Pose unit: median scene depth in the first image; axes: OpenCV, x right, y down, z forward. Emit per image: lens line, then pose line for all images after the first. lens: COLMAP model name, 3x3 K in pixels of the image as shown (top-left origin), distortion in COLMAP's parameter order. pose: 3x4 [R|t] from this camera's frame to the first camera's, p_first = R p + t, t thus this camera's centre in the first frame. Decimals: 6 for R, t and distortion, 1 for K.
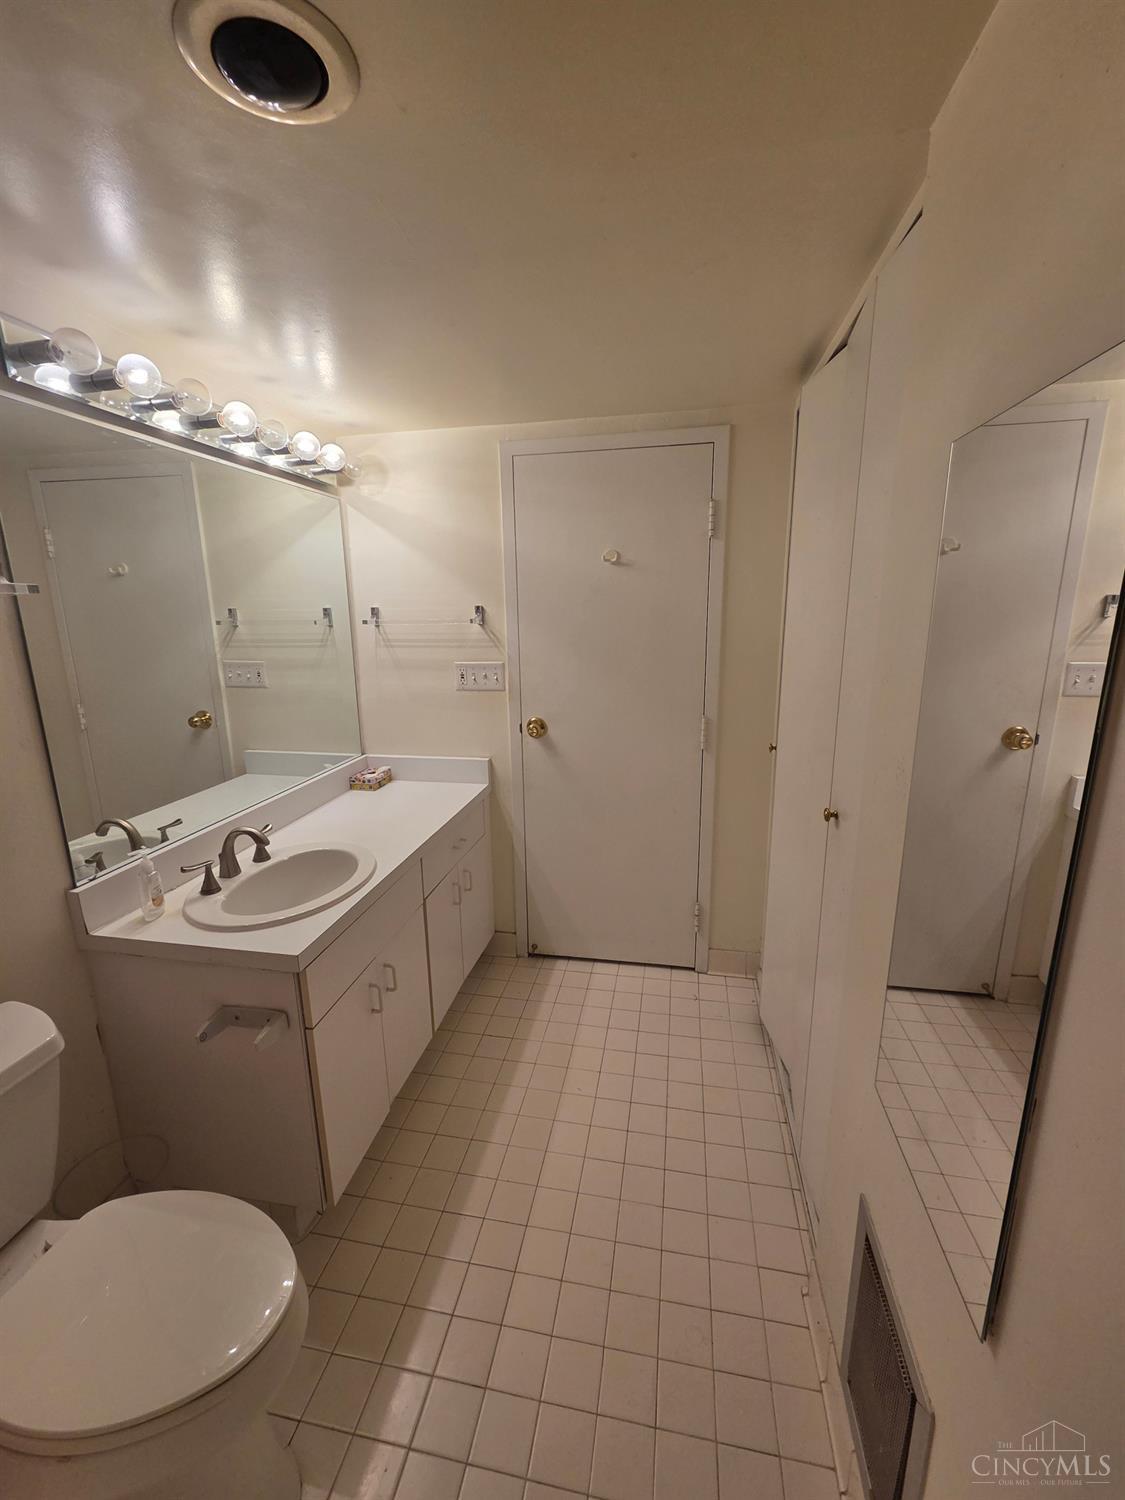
lens RADIAL K [[611.3, 0, 565.1], [0, 611.3, 747.9], [0, 0, 1]] dist [0.011677, -0.001023]
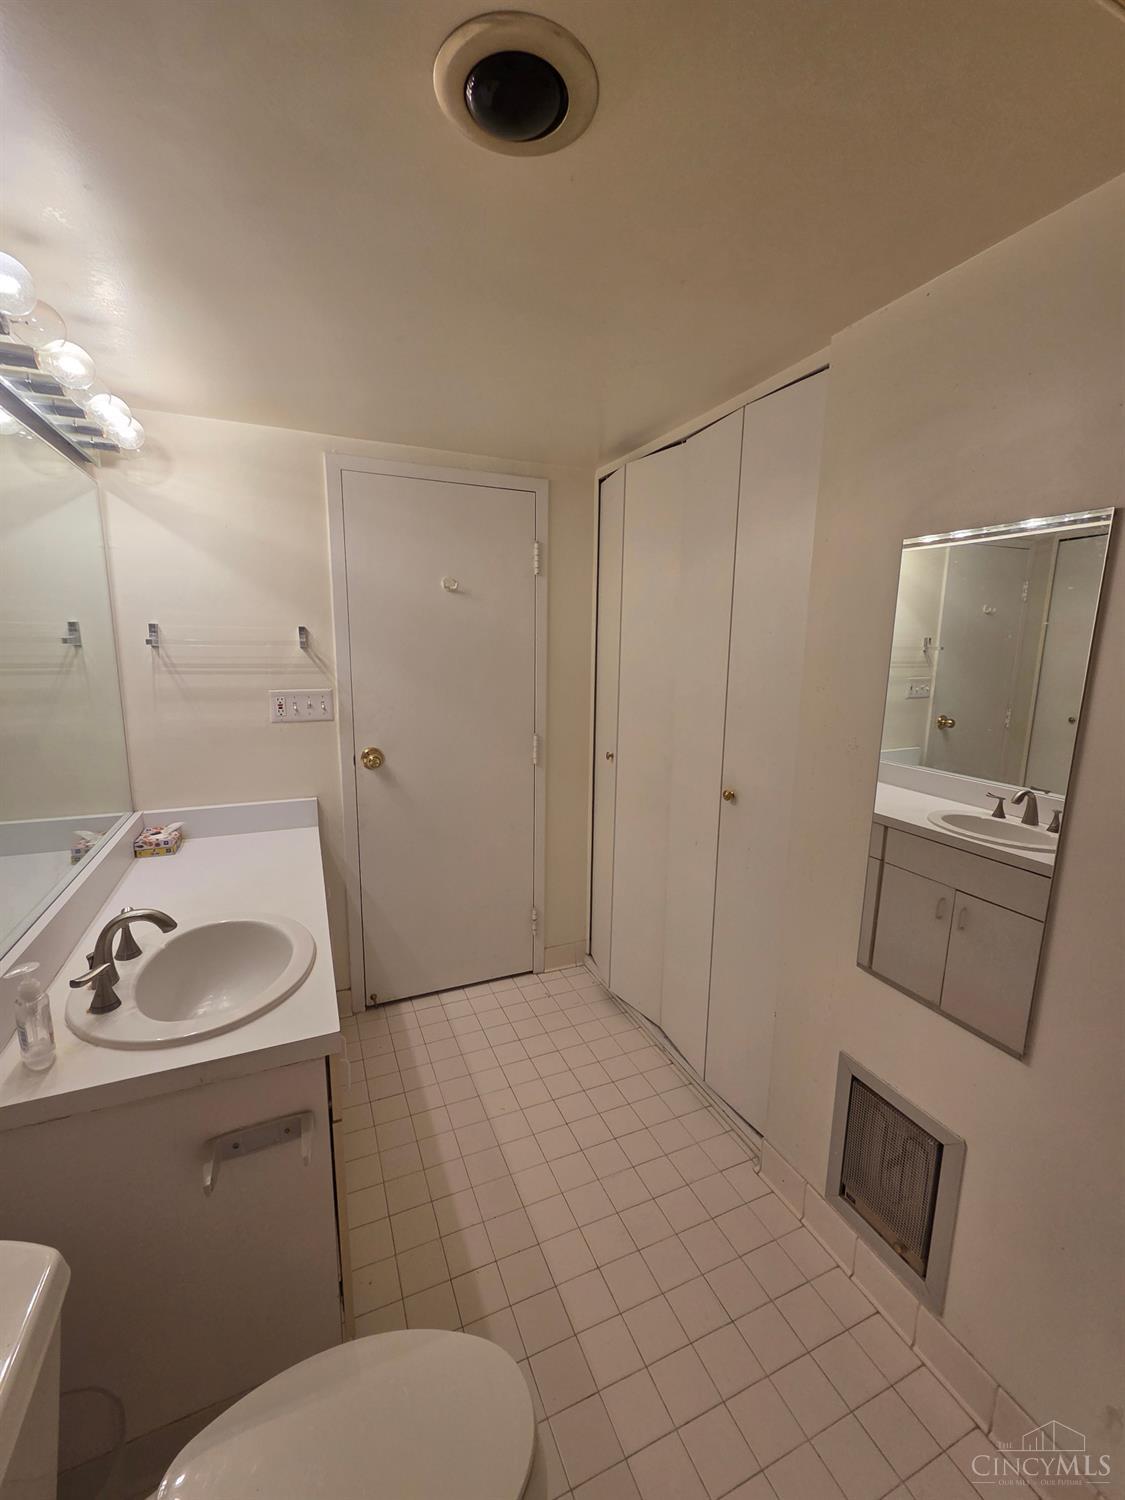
lens RADIAL K [[611.3, 0, 564.7], [0, 611.3, 751.6], [0, 0, 1]] dist [0.011677, -0.001023]
pose [[0.829541, -0.074359, 0.553474, -0.322777], [0.099666, 0.994897, -0.015715, 0.000978], [-0.549481, 0.068199, 0.832718, 0.055407]]
